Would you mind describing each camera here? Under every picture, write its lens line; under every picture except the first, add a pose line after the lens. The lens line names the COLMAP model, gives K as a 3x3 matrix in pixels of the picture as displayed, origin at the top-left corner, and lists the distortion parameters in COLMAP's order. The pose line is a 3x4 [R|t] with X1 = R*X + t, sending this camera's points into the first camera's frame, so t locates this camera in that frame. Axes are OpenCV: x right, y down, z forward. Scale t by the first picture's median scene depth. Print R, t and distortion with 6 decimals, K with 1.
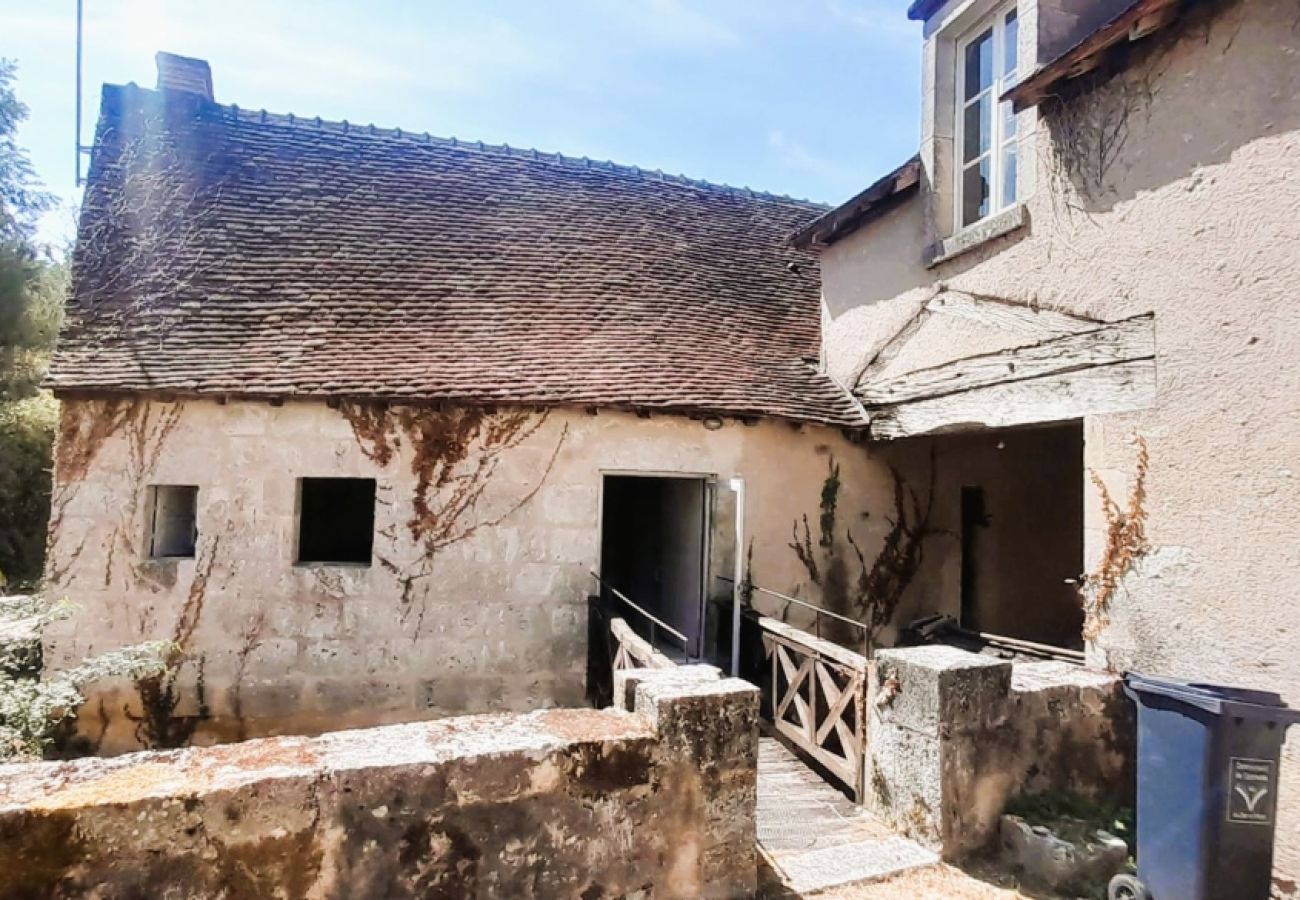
lens RADIAL K [[793.4, 0, 653.8], [0, 793.4, 455.0], [0, 0, 1]] dist [0.003342, 0.000766]
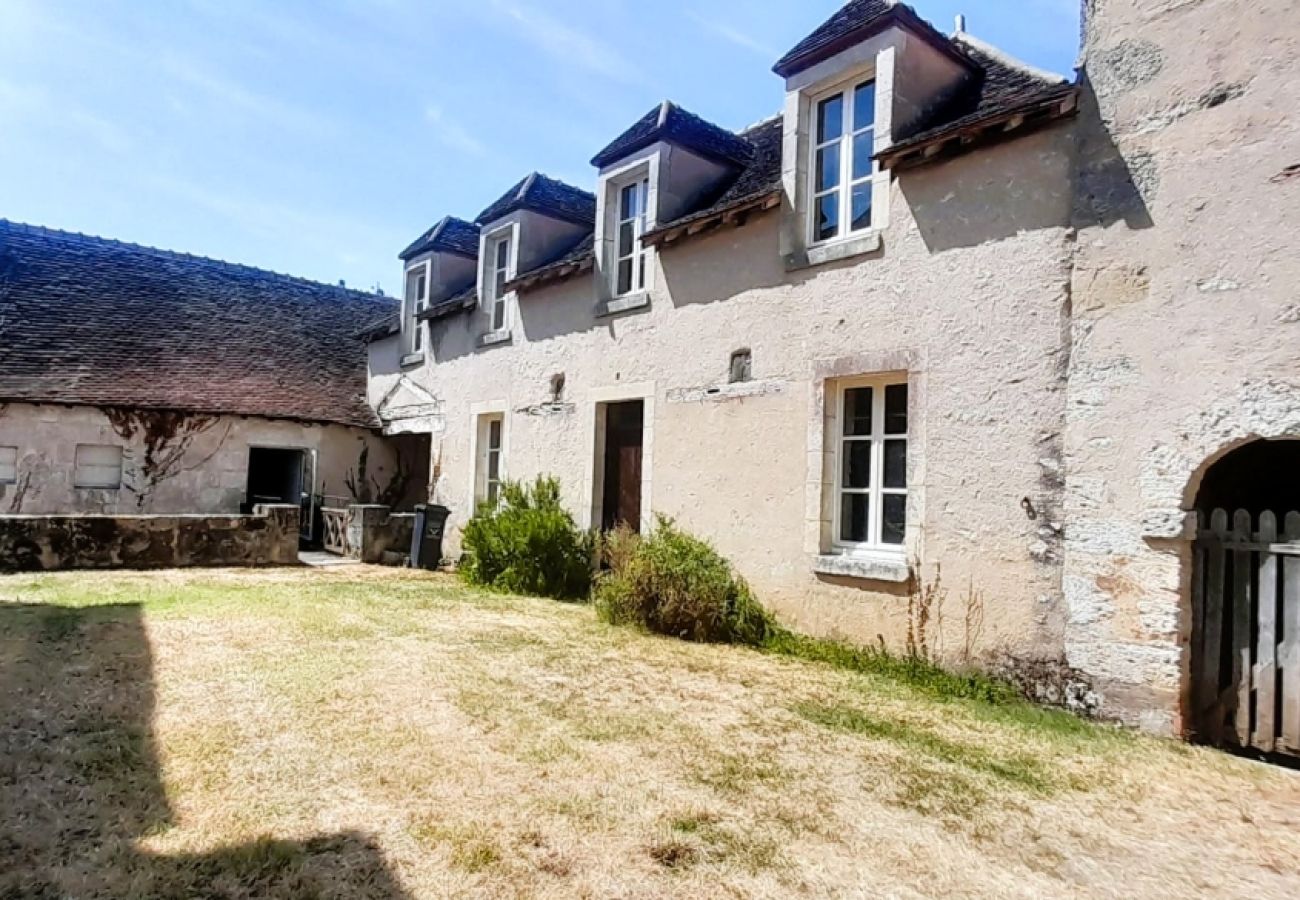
lens RADIAL K [[793.4, 0, 653.8], [0, 793.4, 455.0], [0, 0, 1]] dist [0.003342, 0.000766]
pose [[0.912911, 0.023939, 0.407456, 0.059770], [-0.032060, 0.999400, 0.013114, -0.016616], [-0.406898, -0.025035, 0.913131, -1.401344]]
